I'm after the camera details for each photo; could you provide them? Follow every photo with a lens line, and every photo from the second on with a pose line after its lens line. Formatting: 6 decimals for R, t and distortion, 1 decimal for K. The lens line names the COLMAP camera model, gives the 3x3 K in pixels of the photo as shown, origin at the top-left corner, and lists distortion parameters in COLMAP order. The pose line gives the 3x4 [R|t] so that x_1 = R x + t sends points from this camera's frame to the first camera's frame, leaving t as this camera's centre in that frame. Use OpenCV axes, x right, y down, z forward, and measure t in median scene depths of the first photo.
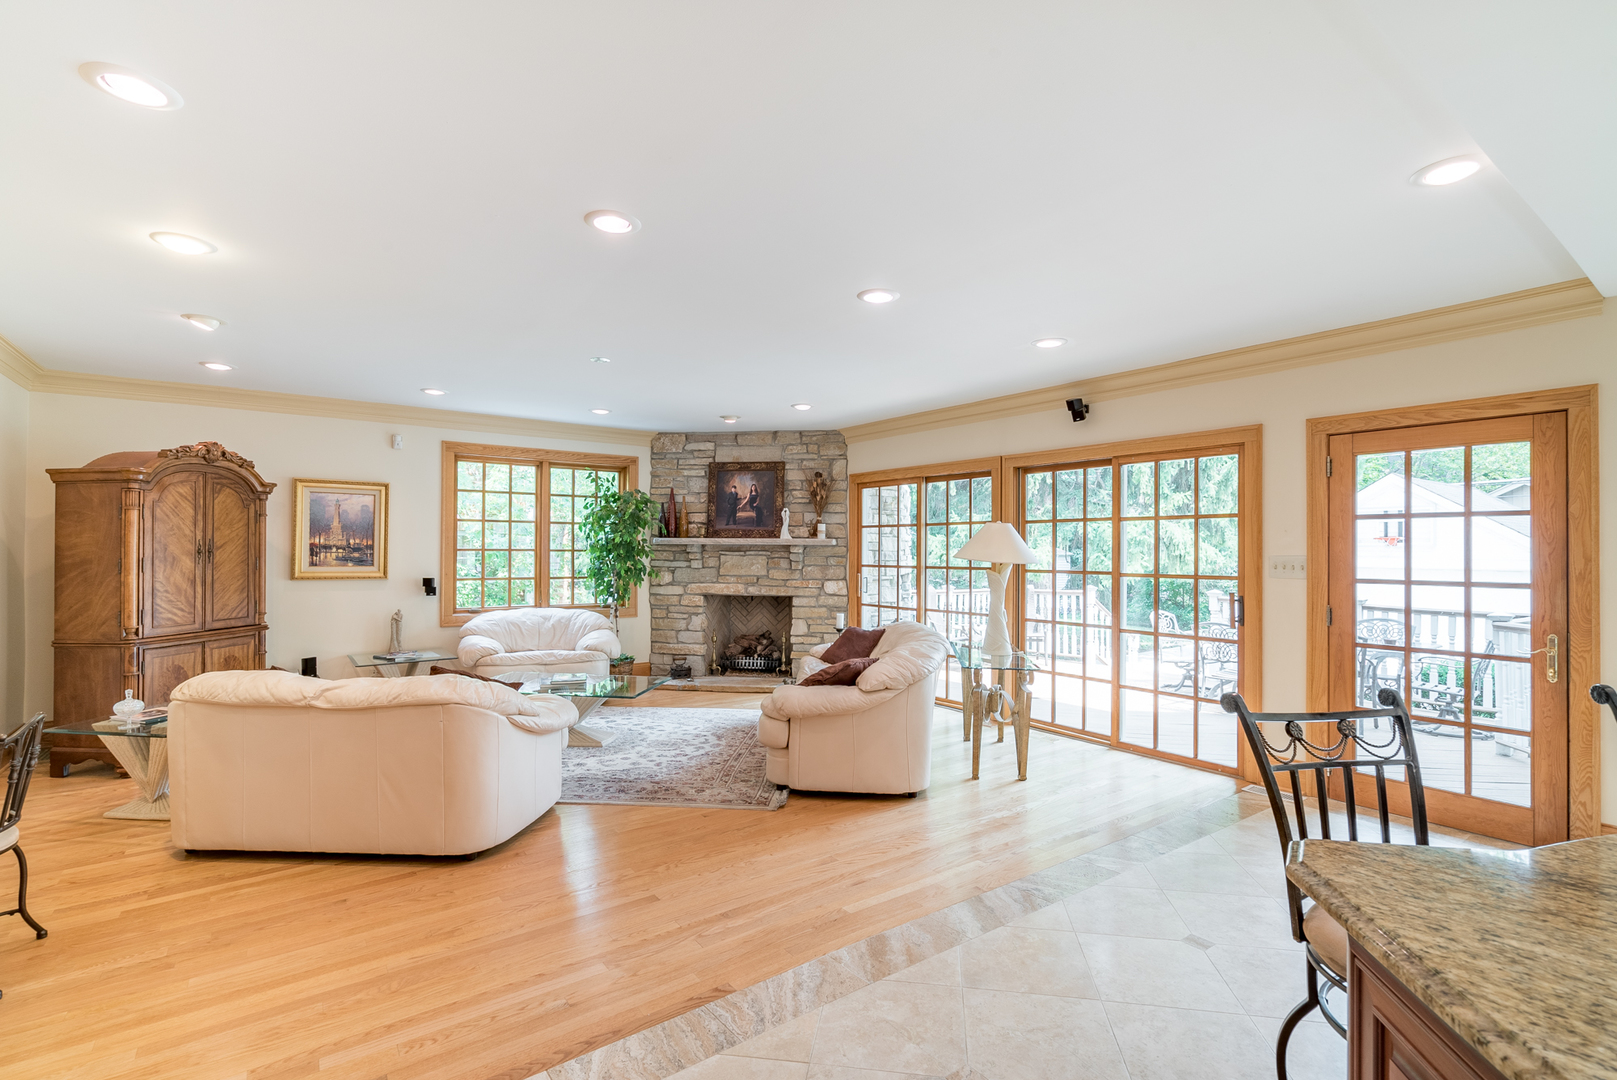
lens RADIAL K [[719.7, 0, 808.5], [0, 719.7, 540.0], [0, 0, 1]] dist [0.001192, 0.000075]
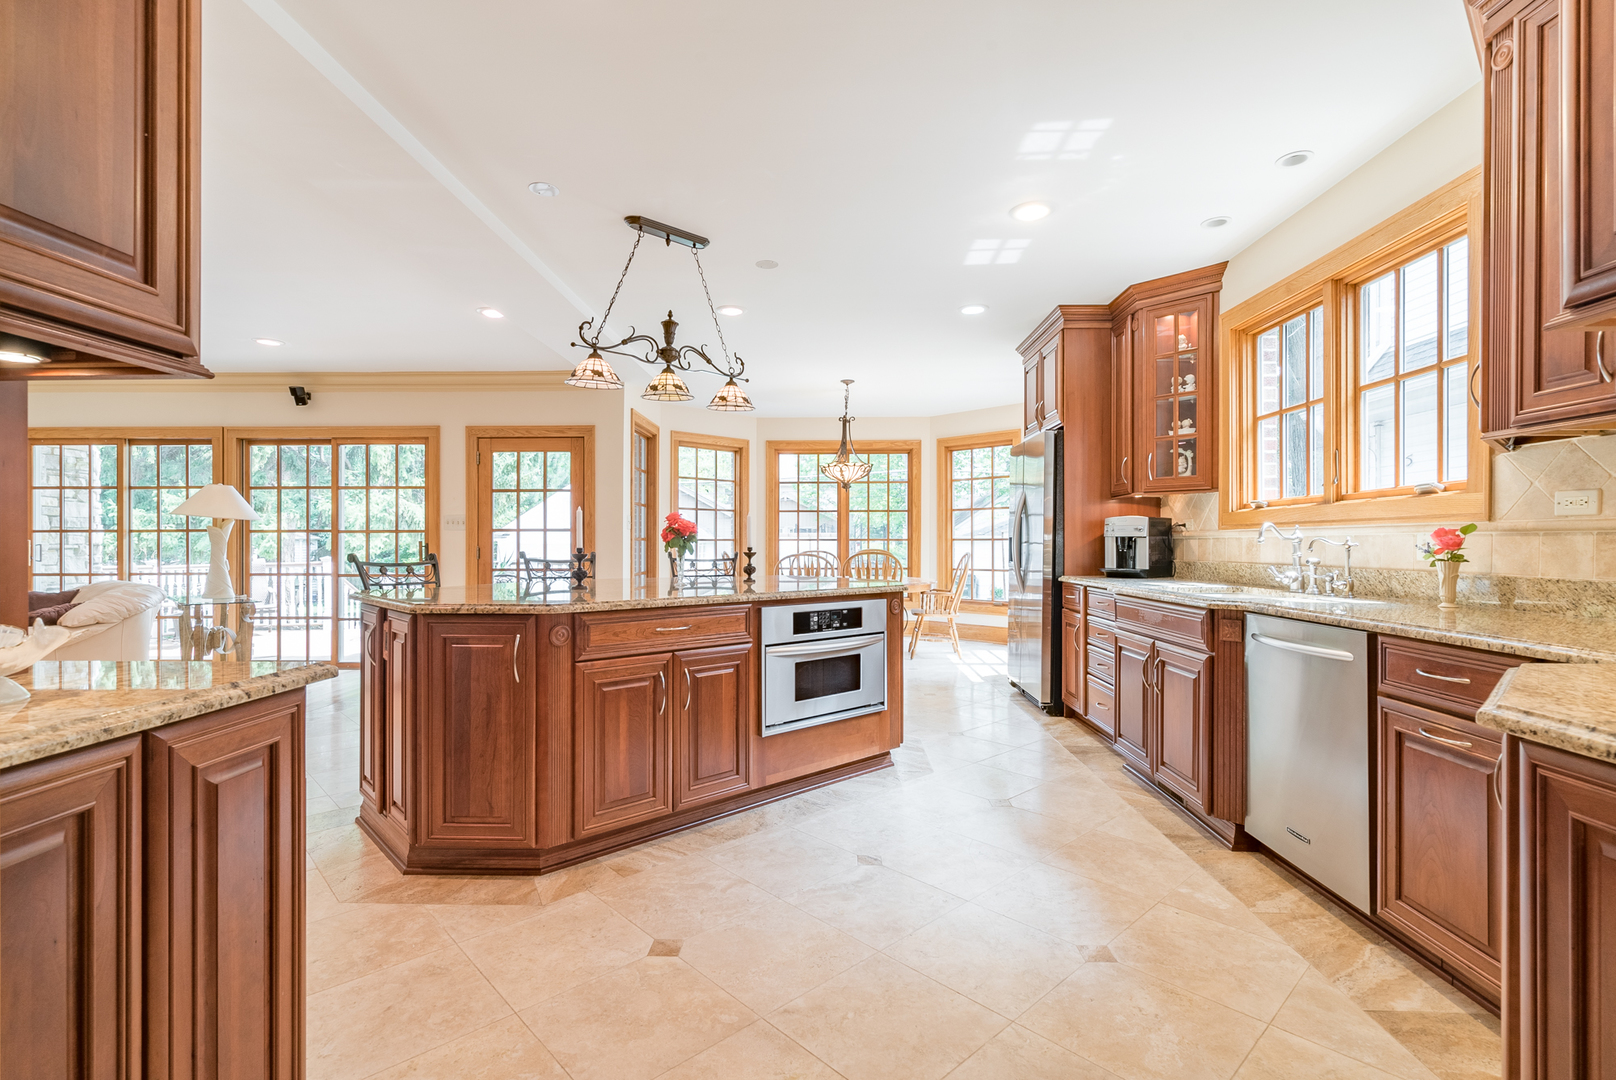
lens RADIAL K [[770.1, 0, 825.9], [0, 770.1, 544.0], [0, 0, 1]] dist [-0.001091, 0.001093]
pose [[0.604469, -0.006697, 0.796601, -0.125823], [-0.003139, 0.999937, 0.010788, 0.051880], [-0.796623, -0.009022, 0.604410, -0.493786]]
